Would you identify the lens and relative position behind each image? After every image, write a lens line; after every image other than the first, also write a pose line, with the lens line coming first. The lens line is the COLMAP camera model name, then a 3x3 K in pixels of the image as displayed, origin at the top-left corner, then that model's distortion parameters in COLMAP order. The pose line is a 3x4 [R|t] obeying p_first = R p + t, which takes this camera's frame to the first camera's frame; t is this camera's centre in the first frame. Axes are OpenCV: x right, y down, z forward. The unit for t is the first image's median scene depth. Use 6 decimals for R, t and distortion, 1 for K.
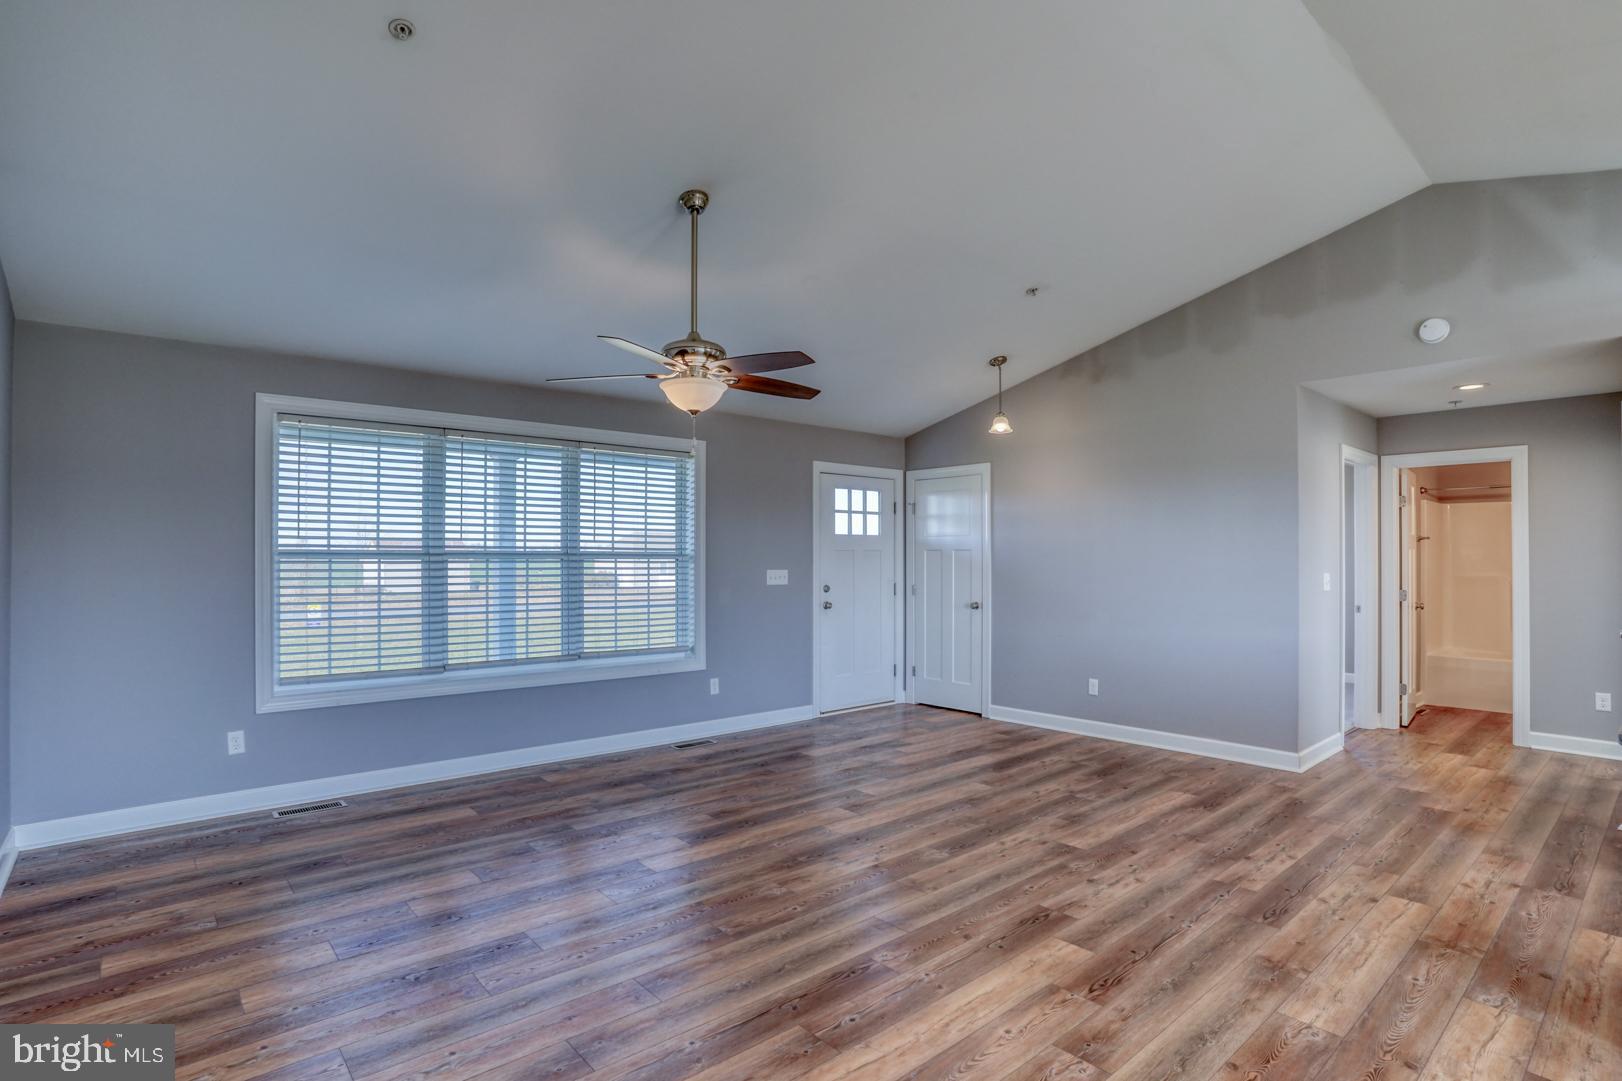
lens RADIAL K [[816.5, 0, 812.3], [0, 816.5, 553.9], [0, 0, 1]] dist [-0.095769, 0.051825]
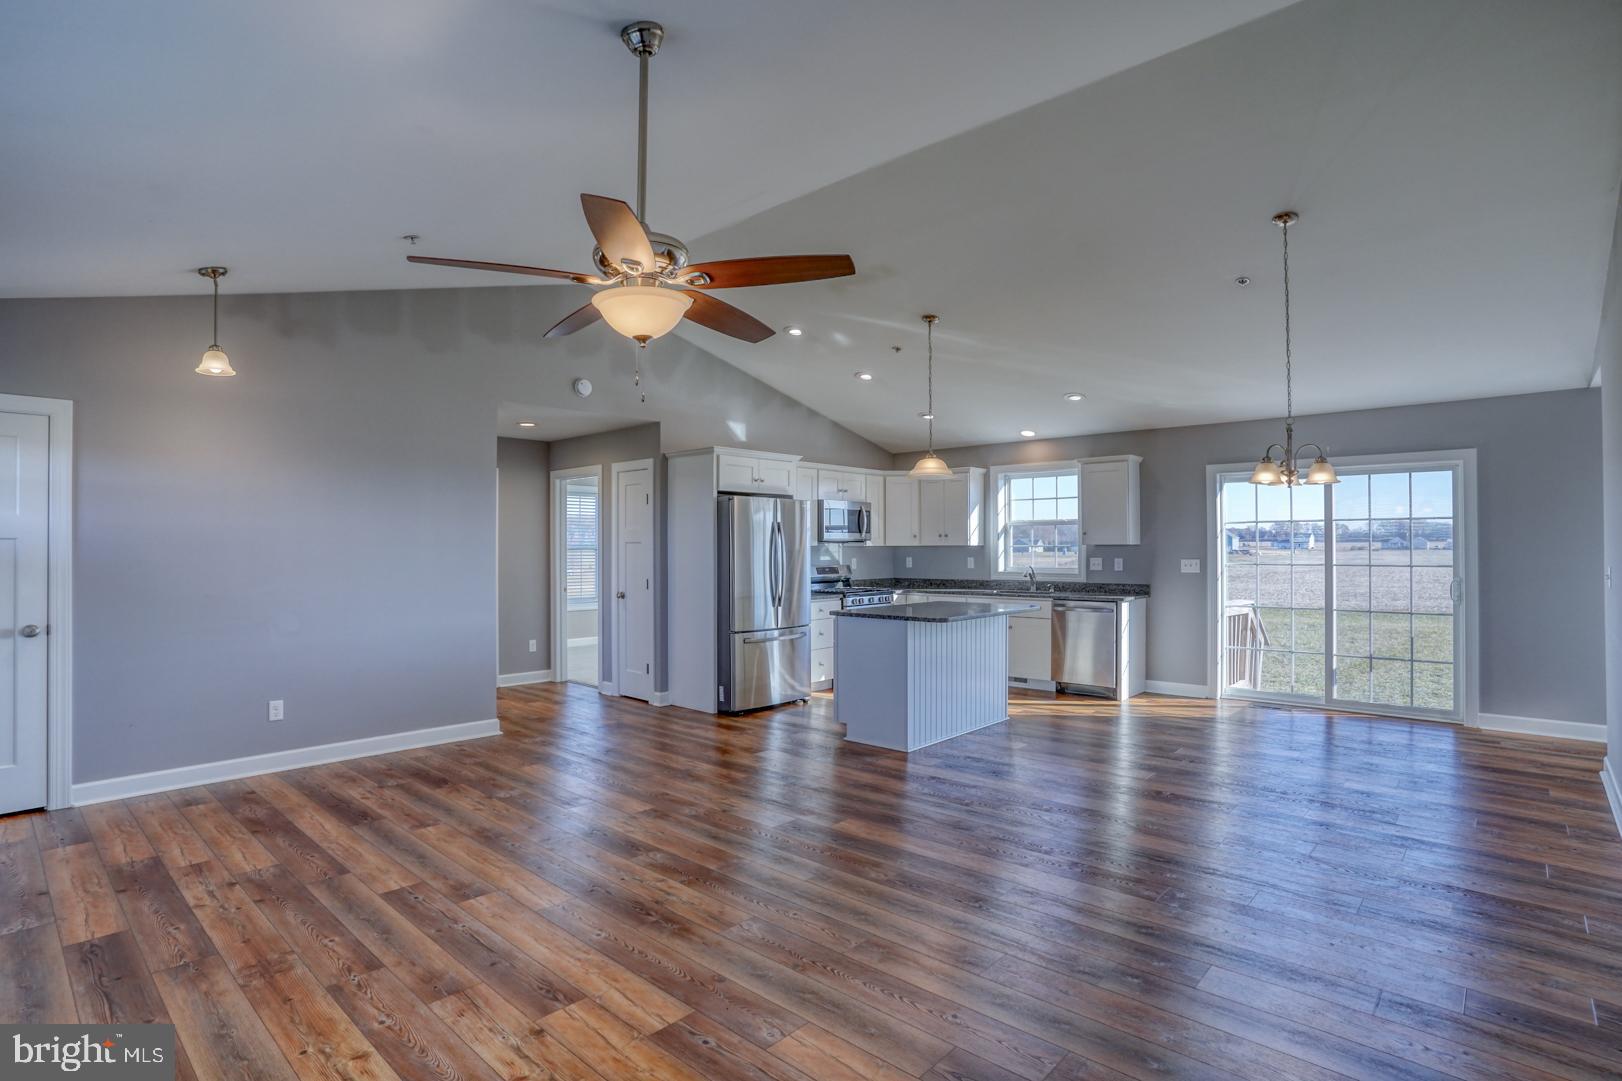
lens RADIAL K [[807.6, 0, 814.9], [0, 807.6, 540.1], [0, 0, 1]] dist [-0.081785, 0.038532]
pose [[-0.114281, 0.010279, 0.993395, -0.546605], [-0.002088, 0.999942, -0.010587, 0.001317], [-0.993446, -0.003284, -0.114253, 0.608088]]
